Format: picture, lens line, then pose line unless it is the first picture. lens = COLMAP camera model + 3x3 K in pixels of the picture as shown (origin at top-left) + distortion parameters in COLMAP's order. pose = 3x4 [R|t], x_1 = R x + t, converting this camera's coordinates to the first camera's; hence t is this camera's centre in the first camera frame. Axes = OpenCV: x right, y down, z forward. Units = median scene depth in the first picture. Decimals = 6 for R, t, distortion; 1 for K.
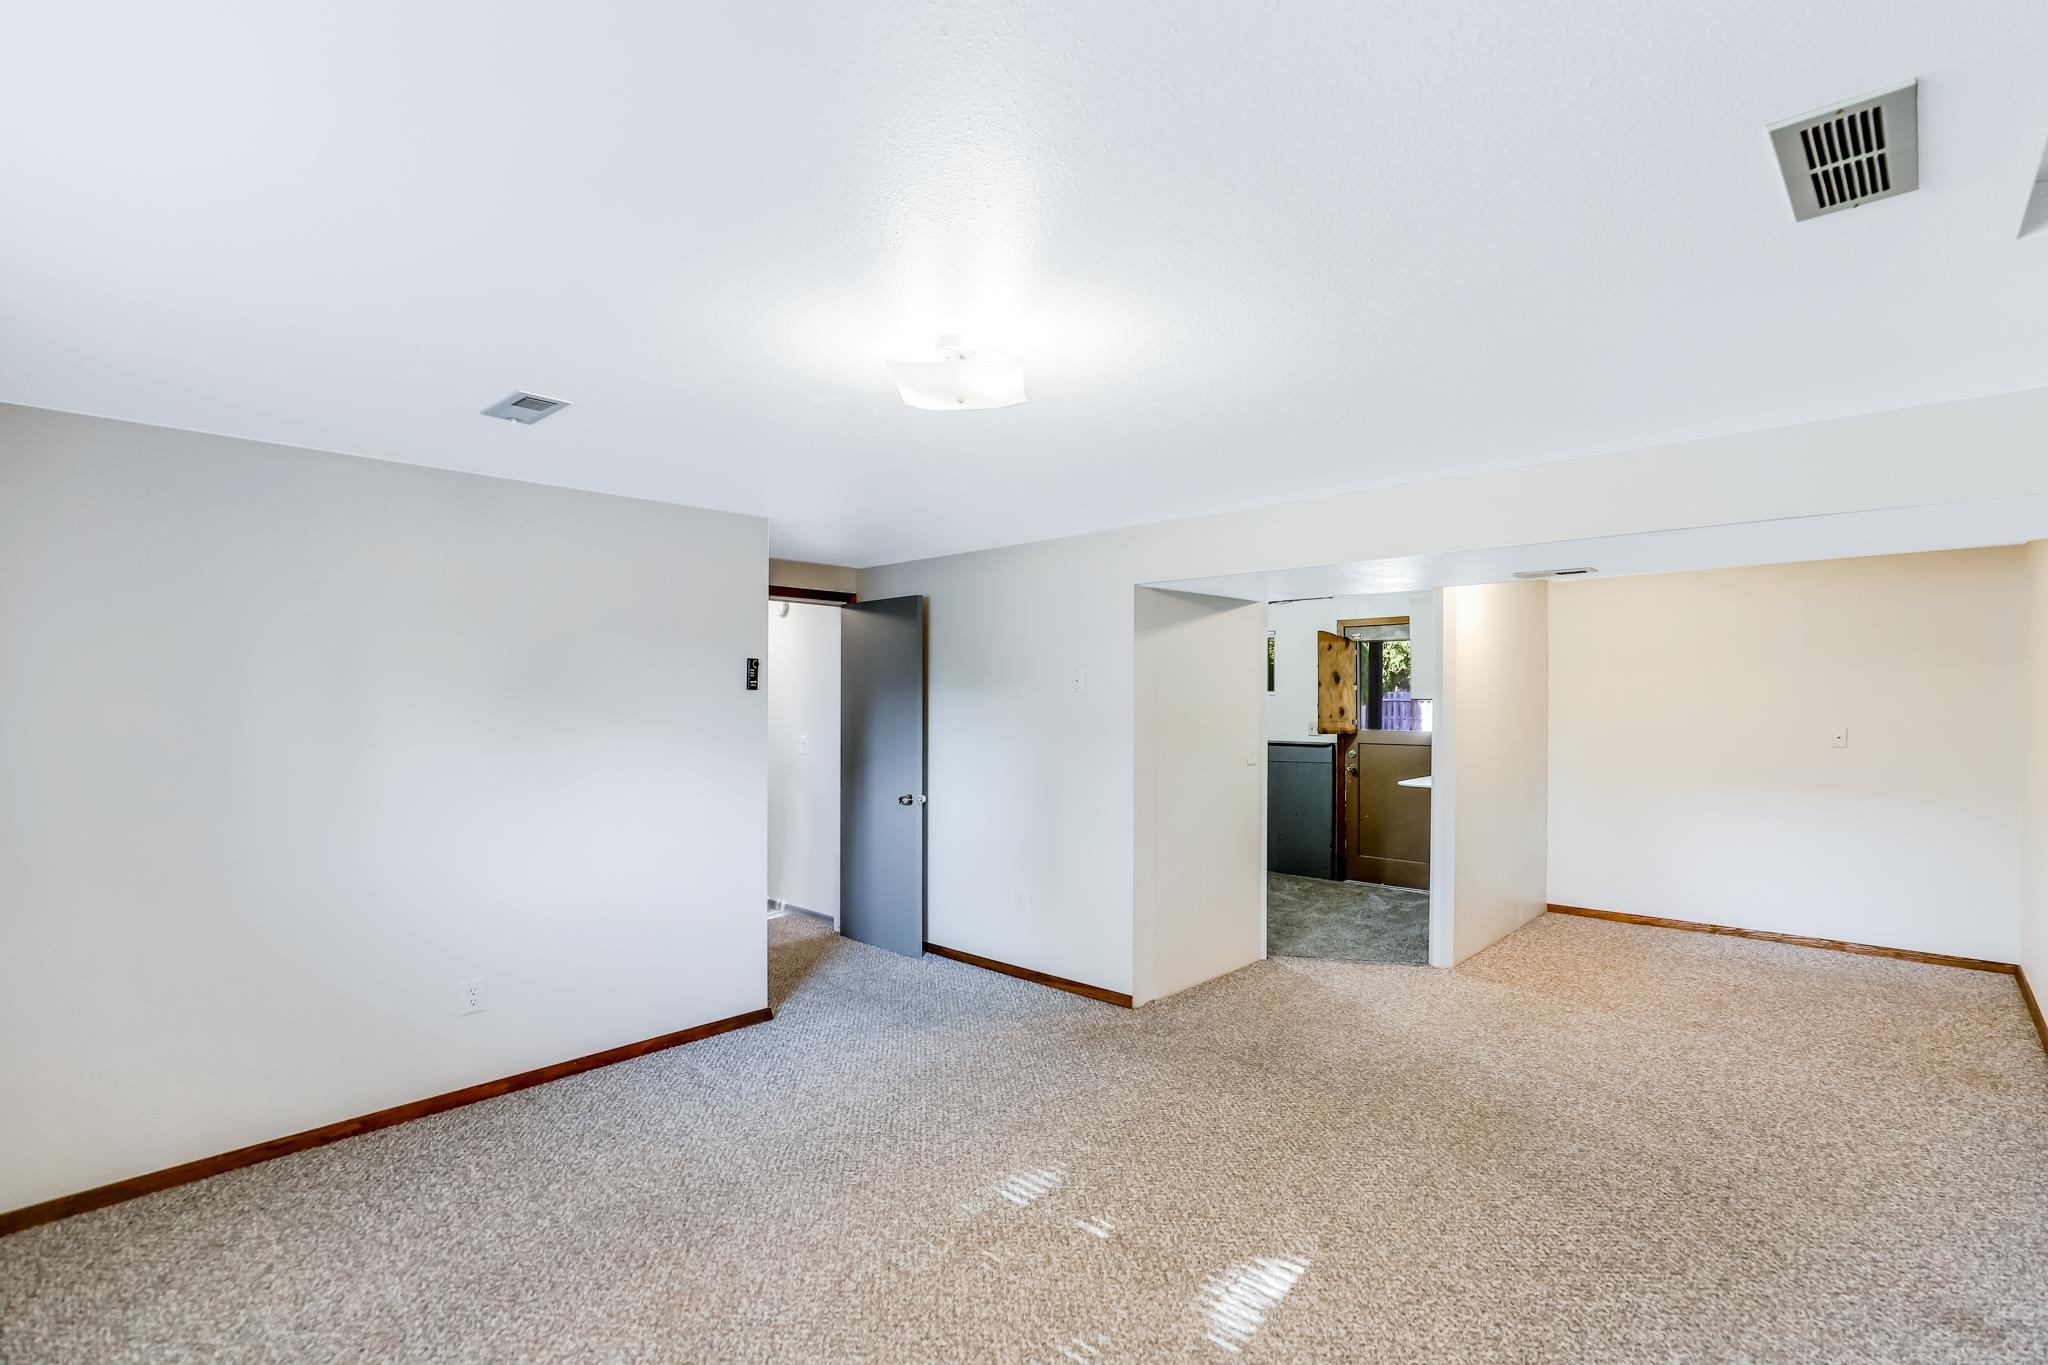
lens RADIAL K [[935.1, 0, 1032.8], [0, 935.1, 708.2], [0, 0, 1]] dist [-0.002314, 0.000082]
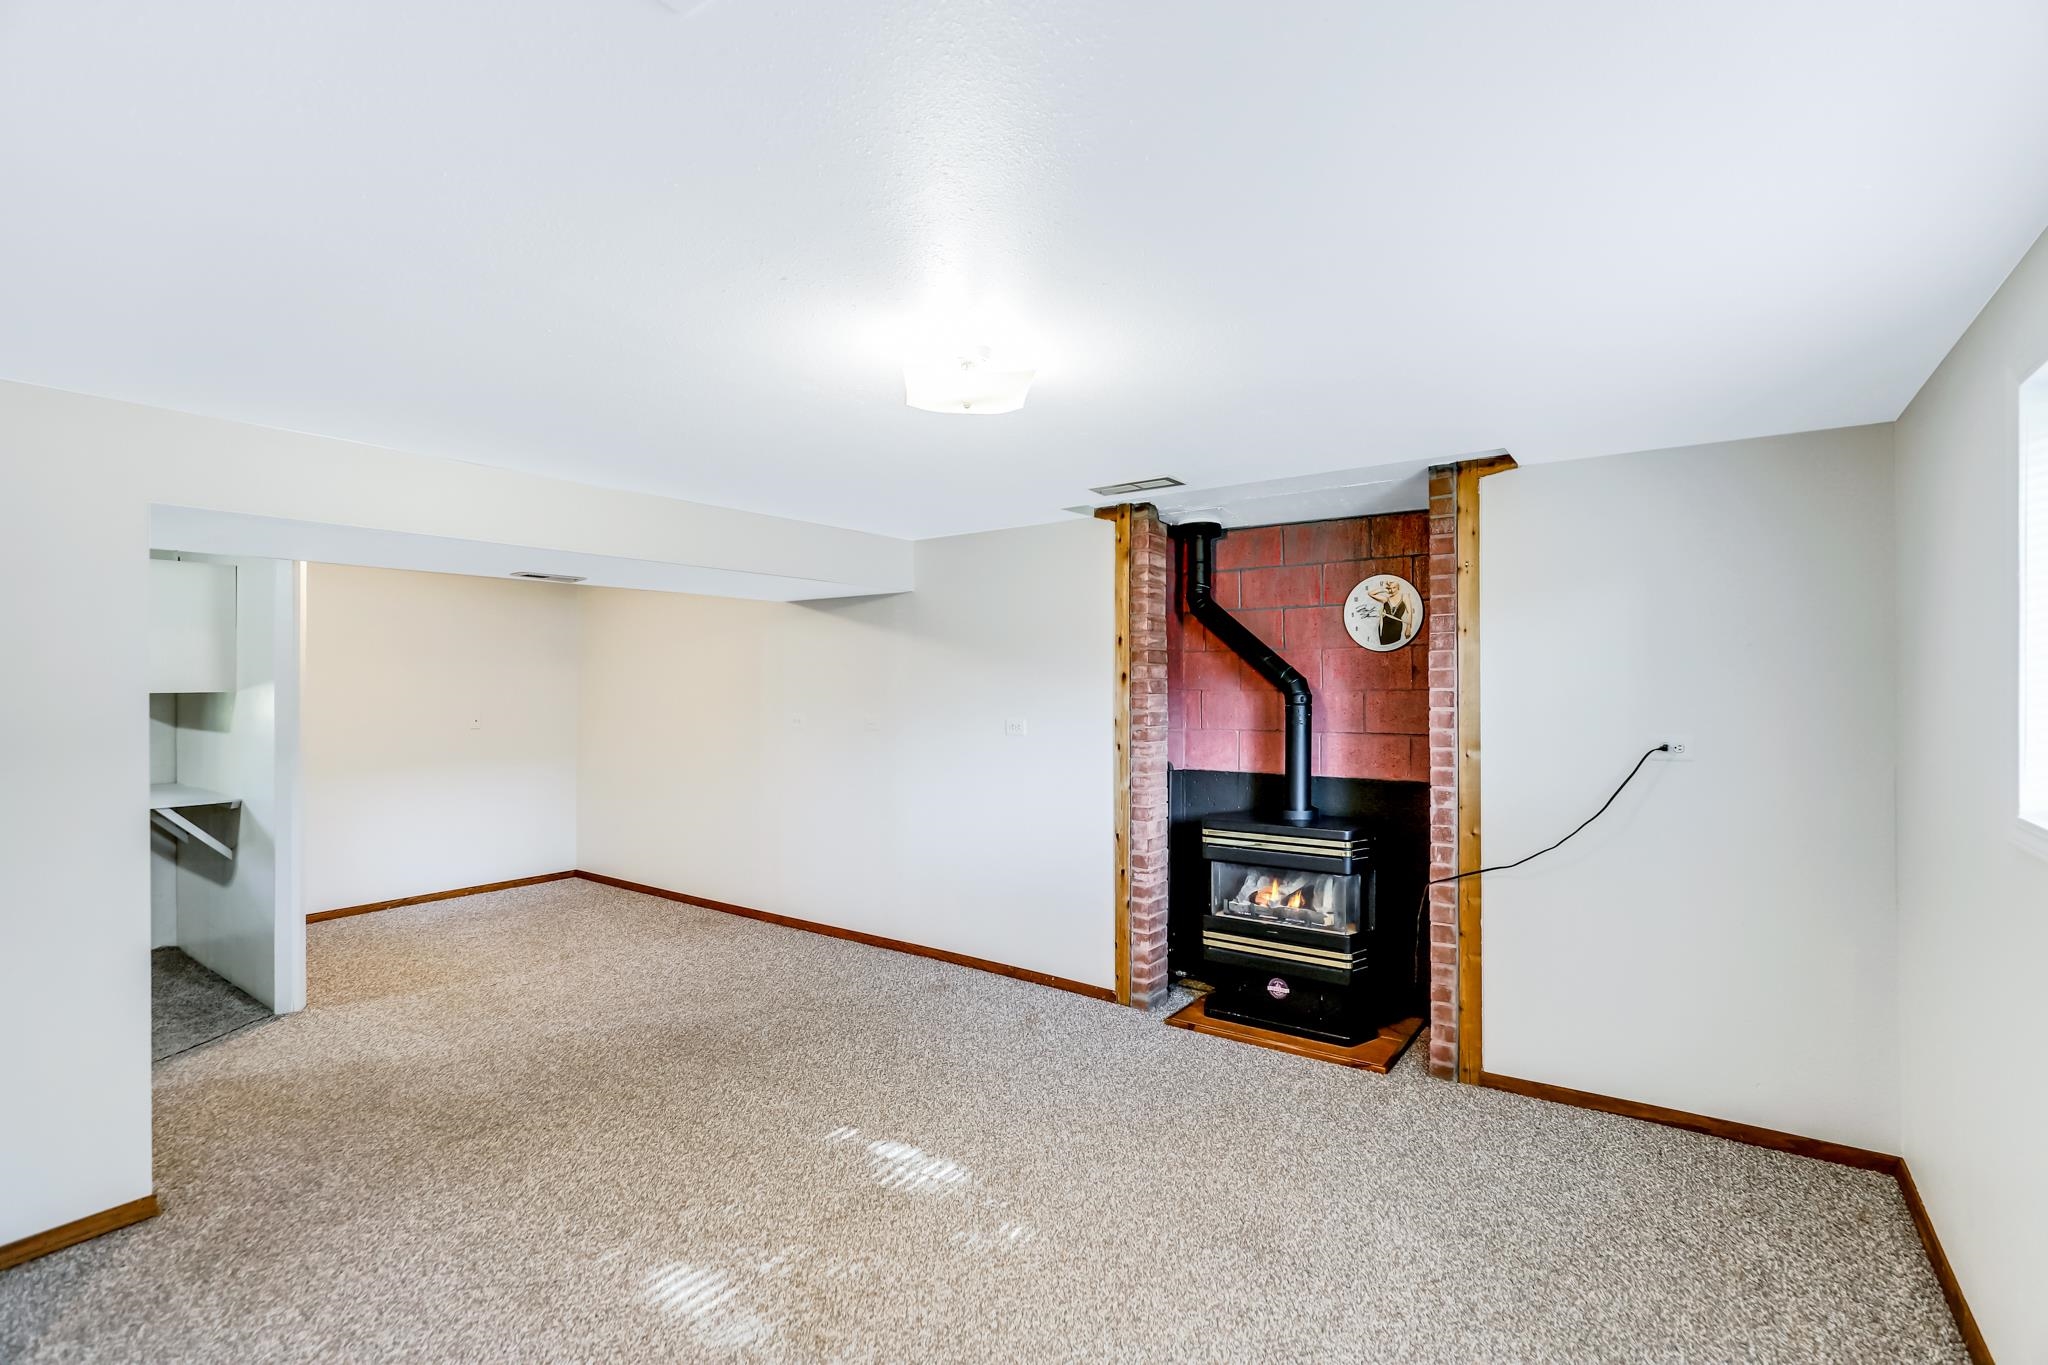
lens RADIAL K [[924.3, 0, 1042.9], [0, 924.3, 686.3], [0, 0, 1]] dist [-0.013310, 0.001007]
pose [[-0.132219, 0.001601, 0.991219, -0.721556], [0.009539, 0.999954, -0.000343, -0.010259], [-0.991175, 0.009410, -0.132228, 0.689092]]
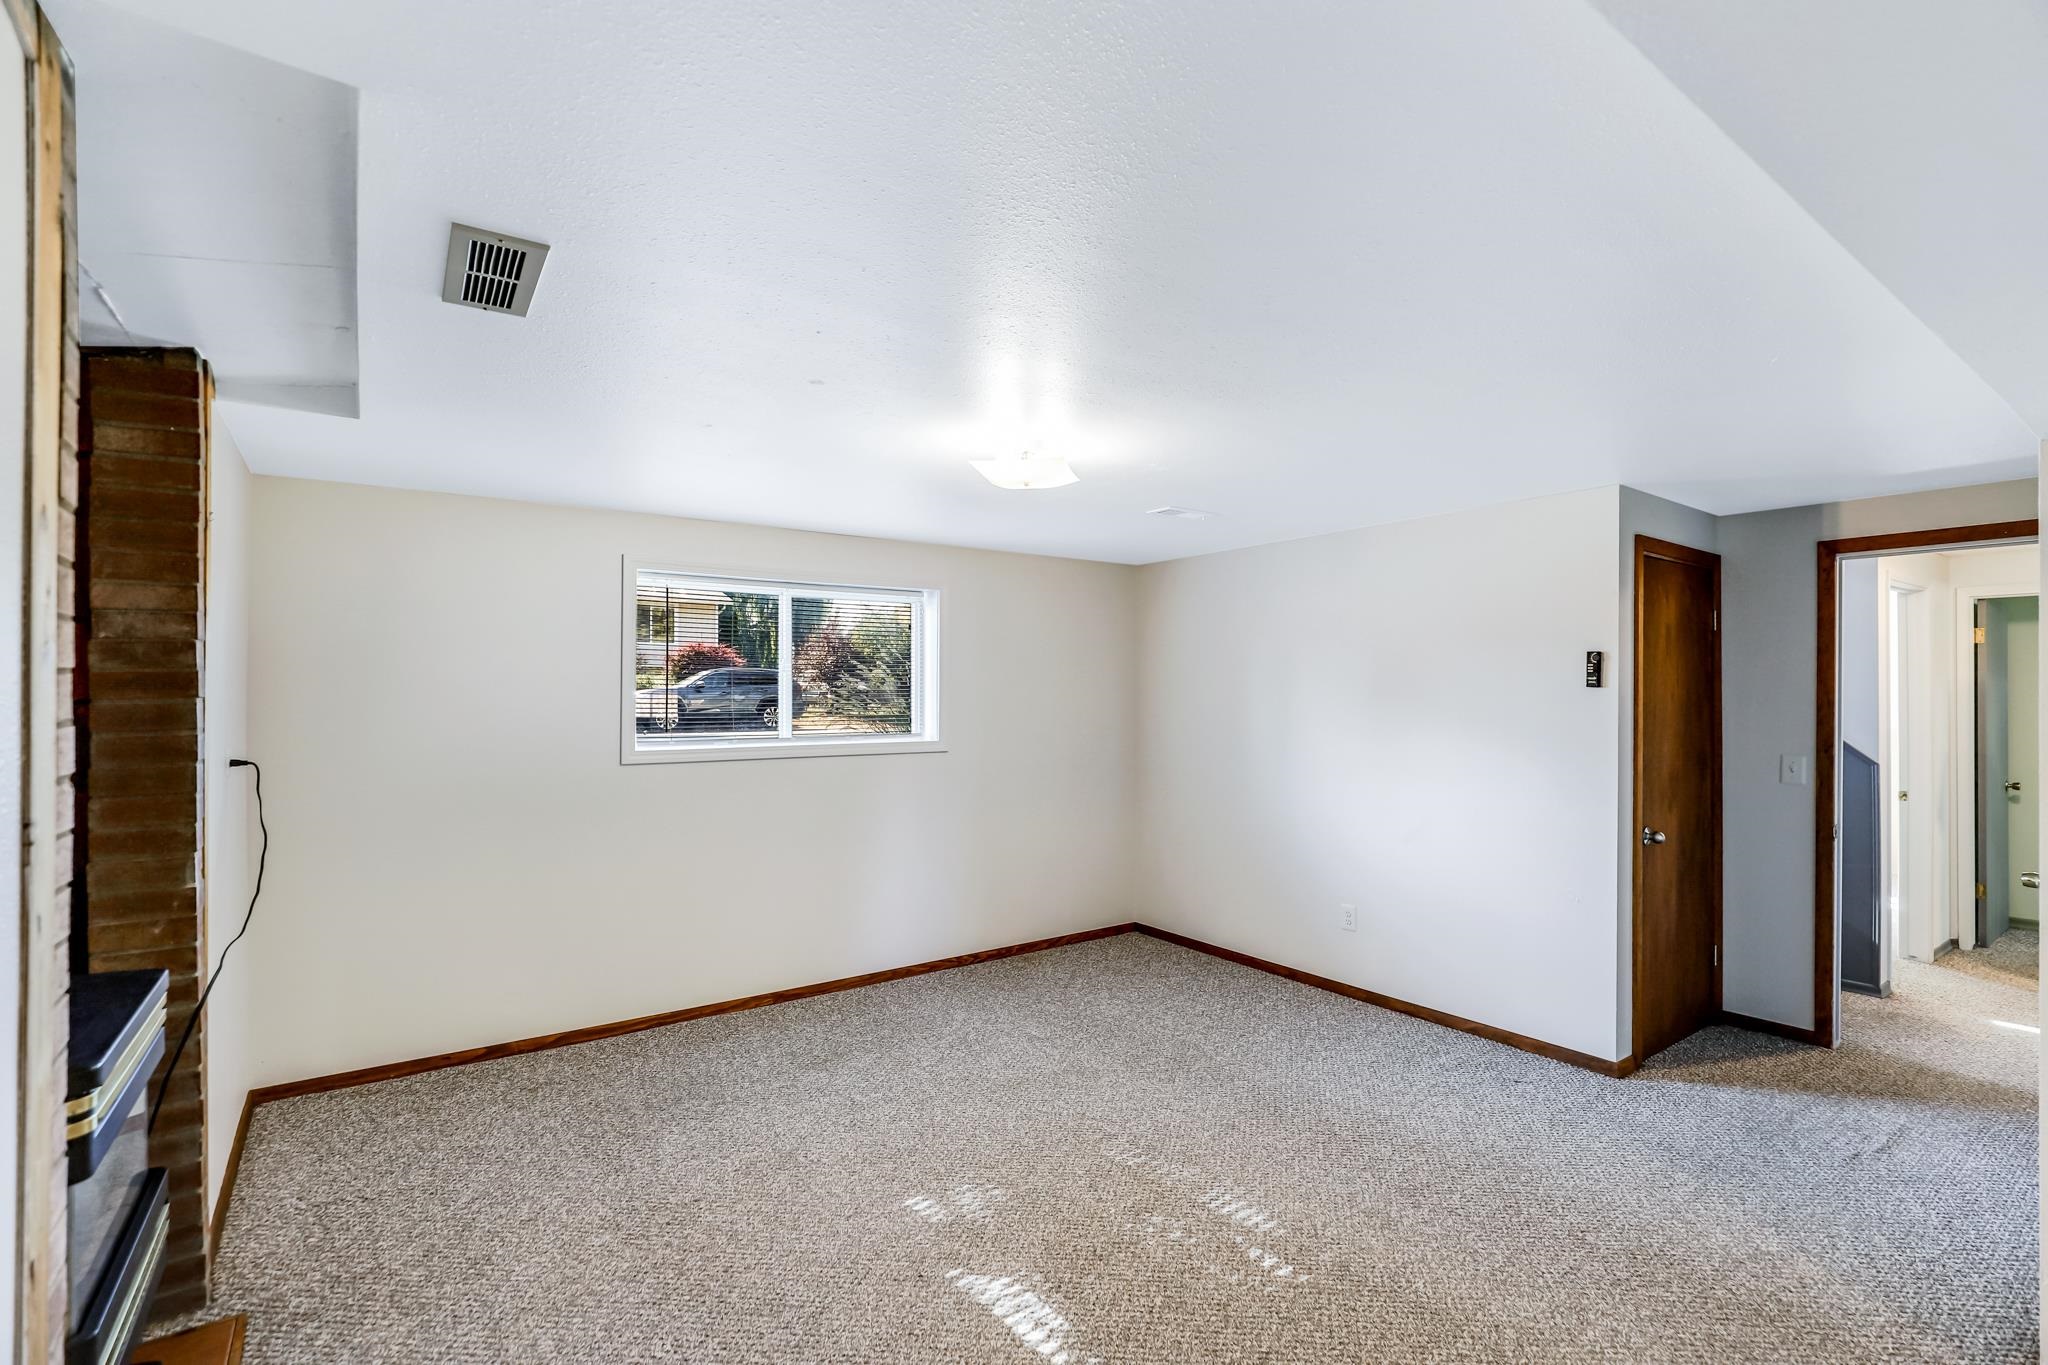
lens RADIAL K [[924.3, 0, 1042.9], [0, 924.3, 686.3], [0, 0, 1]] dist [-0.013310, 0.001007]
pose [[-0.183870, -0.009975, -0.982900, 0.826856], [-0.011747, 0.999899, -0.007950, -0.012421], [0.982880, 0.010085, -0.183969, 0.832897]]
